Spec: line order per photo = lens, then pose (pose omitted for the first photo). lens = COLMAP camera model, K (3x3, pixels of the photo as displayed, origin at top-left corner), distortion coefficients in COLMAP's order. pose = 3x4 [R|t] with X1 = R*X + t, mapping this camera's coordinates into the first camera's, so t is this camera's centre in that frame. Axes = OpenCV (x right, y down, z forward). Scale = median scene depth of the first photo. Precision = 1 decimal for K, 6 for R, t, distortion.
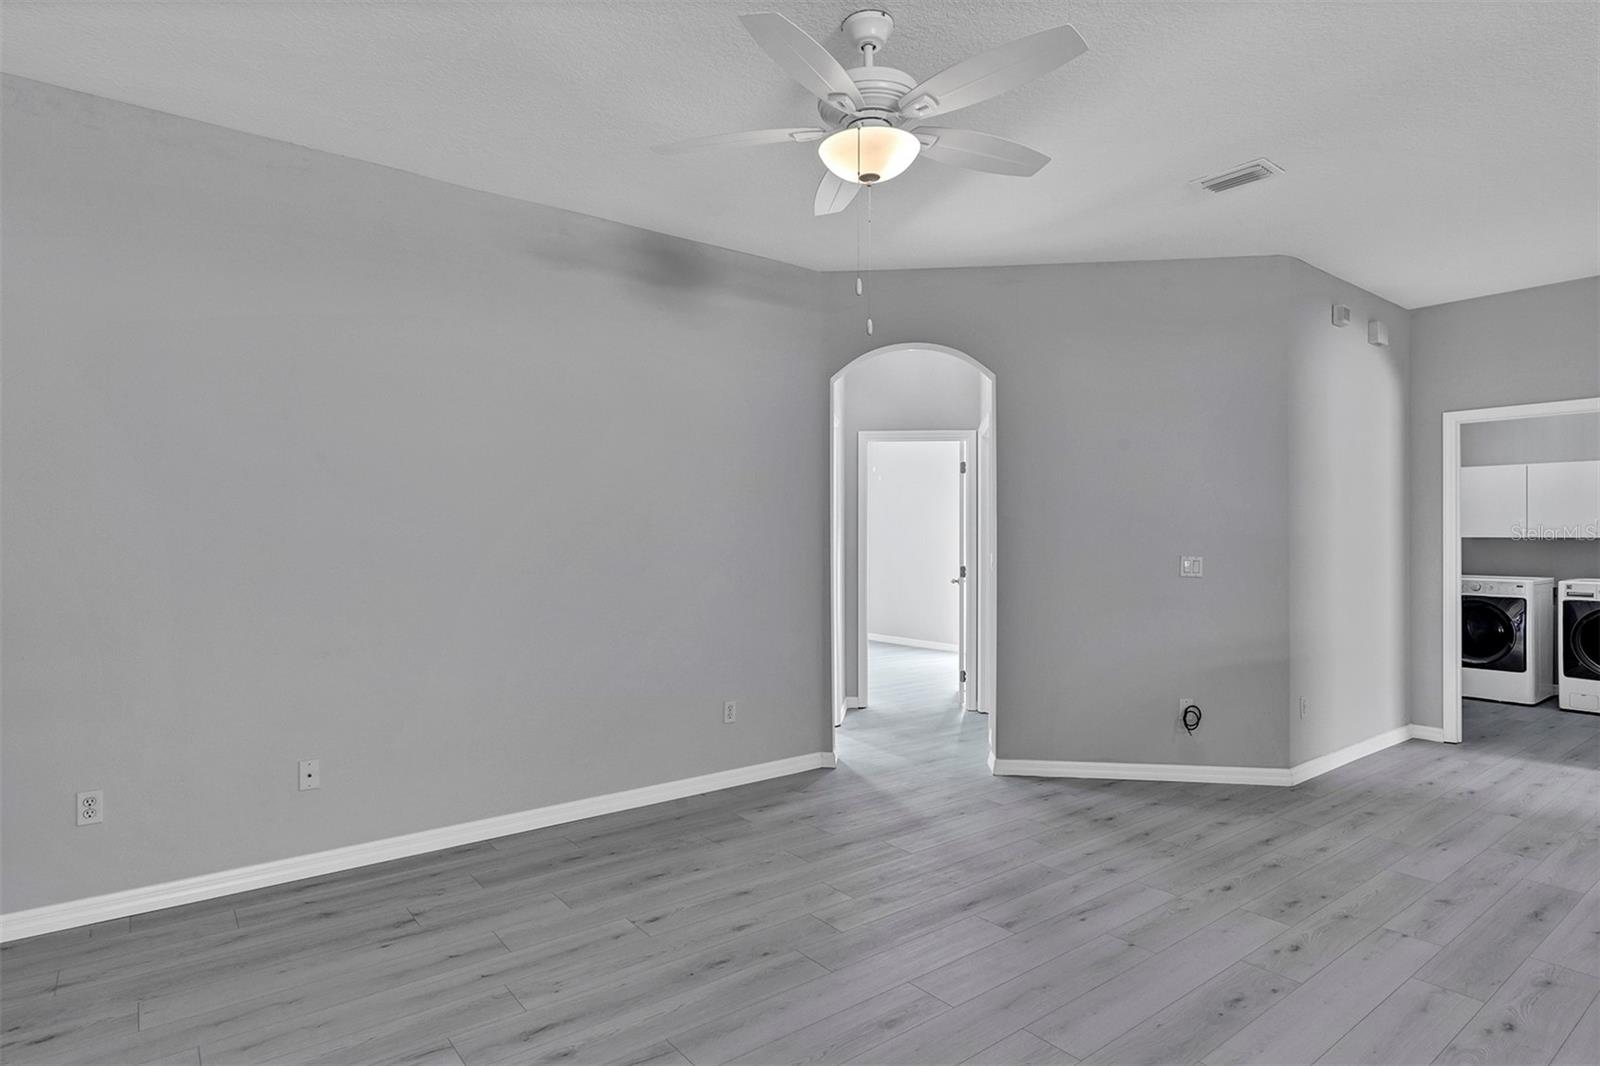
lens RADIAL K [[866.1, 0, 798.8], [0, 866.1, 534.8], [0, 0, 1]] dist [0.000796, 0.002094]
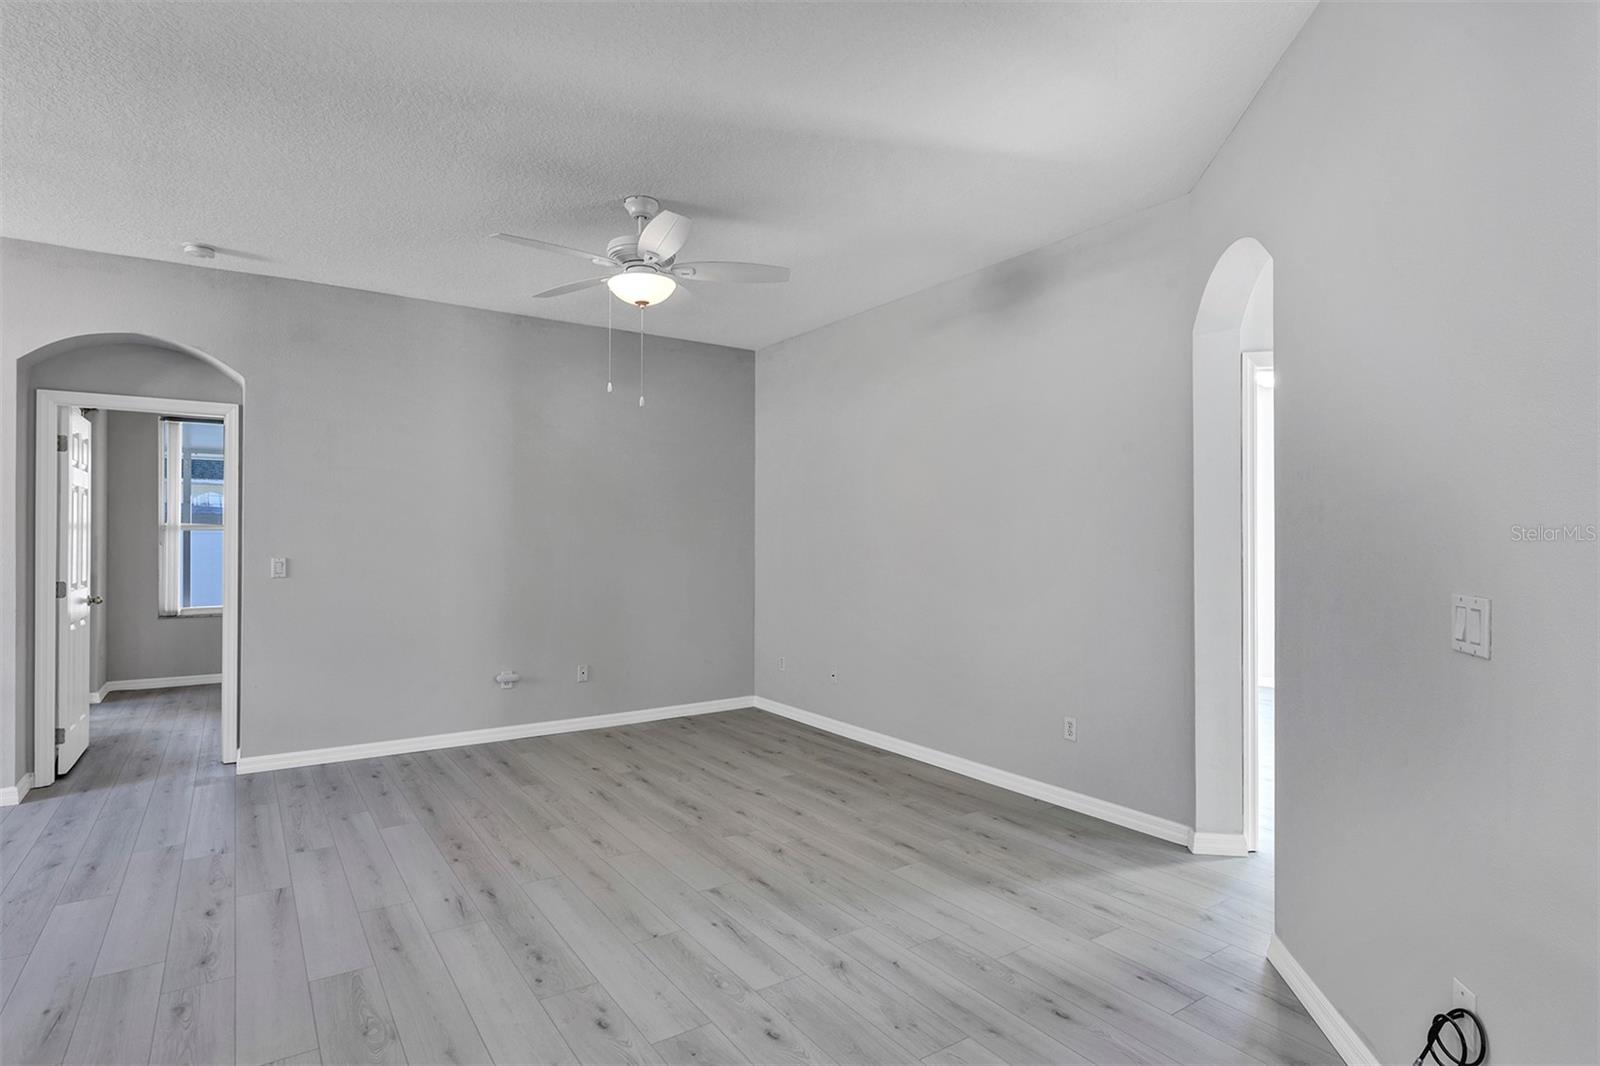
lens RADIAL K [[849.5, 0, 795.7], [0, 849.5, 533.8], [0, 0, 1]] dist [-0.005472, -0.000531]
pose [[-0.076173, -0.007504, -0.997066, 1.109149], [-0.003343, 0.999968, -0.007270, 0.002539], [0.997089, 0.002780, -0.076196, 0.999348]]
